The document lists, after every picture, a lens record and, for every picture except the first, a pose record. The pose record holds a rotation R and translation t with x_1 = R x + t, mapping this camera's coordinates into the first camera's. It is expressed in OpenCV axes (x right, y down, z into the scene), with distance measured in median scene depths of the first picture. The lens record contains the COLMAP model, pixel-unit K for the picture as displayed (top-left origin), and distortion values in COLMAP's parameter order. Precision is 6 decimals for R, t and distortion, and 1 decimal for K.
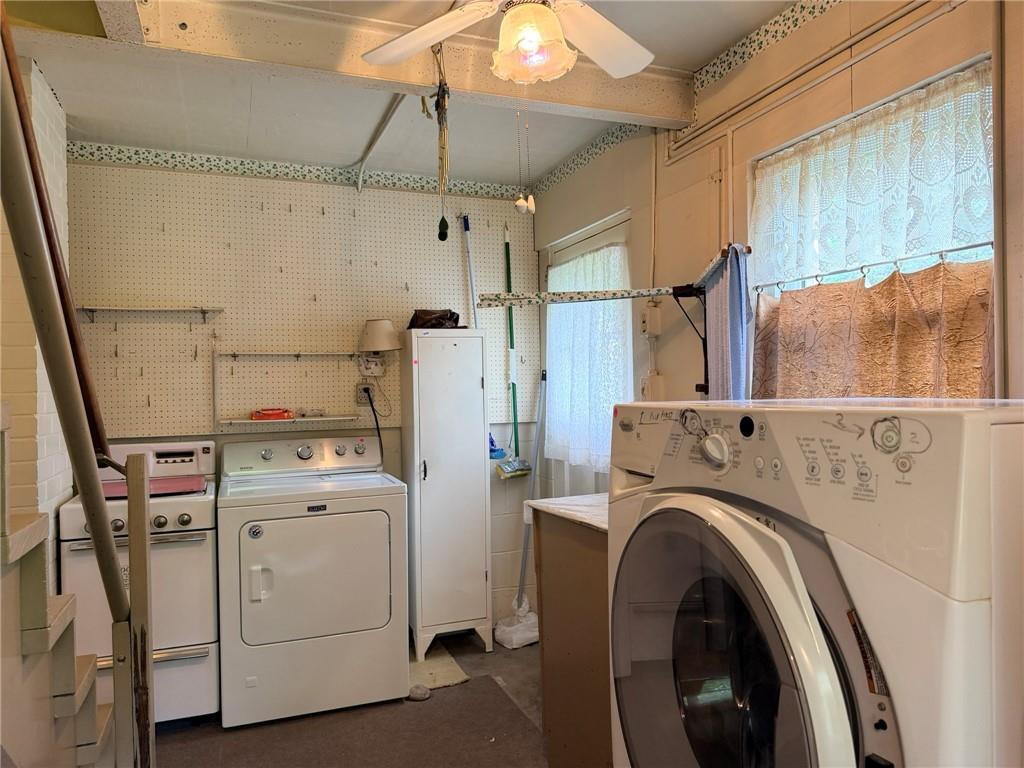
lens RADIAL K [[731.3, 0, 521.5], [0, 731.3, 385.7], [0, 0, 1]] dist [0.034203, -0.022737]
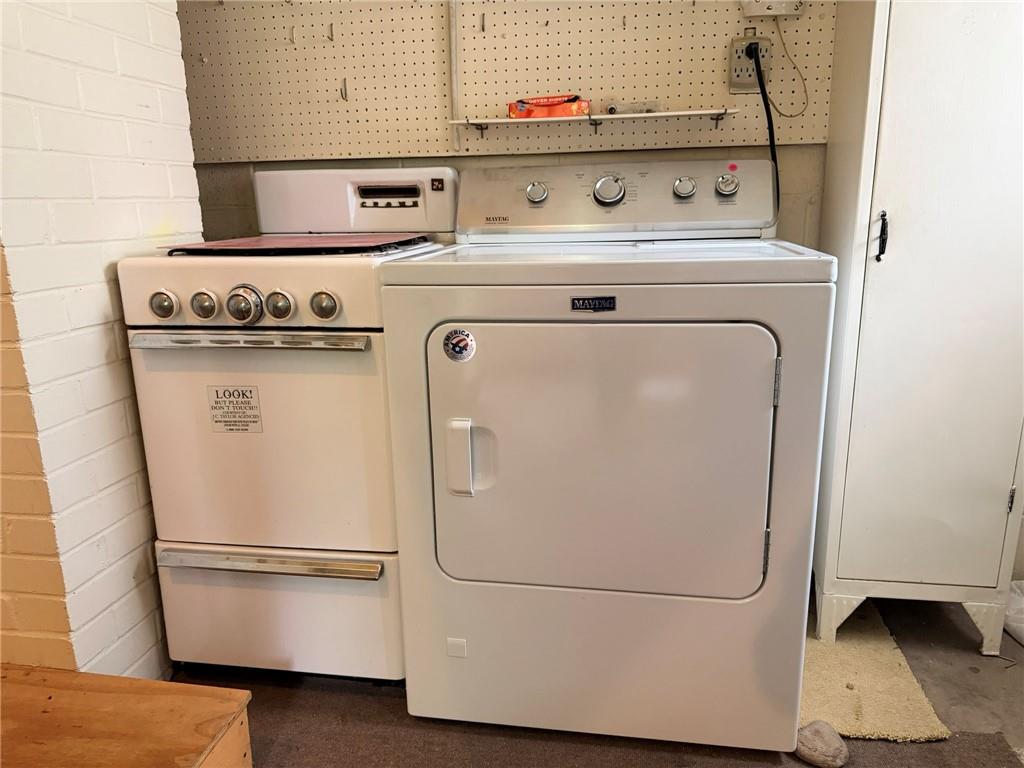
lens RADIAL K [[731.3, 0, 520.2], [0, 731.3, 380.4], [0, 0, 1]] dist [0.034203, -0.022737]
pose [[0.861236, 0.120999, -0.493590, -0.093953], [0.002522, 0.970214, 0.242238, 0.094709], [0.508198, -0.209869, 0.835278, 0.542646]]
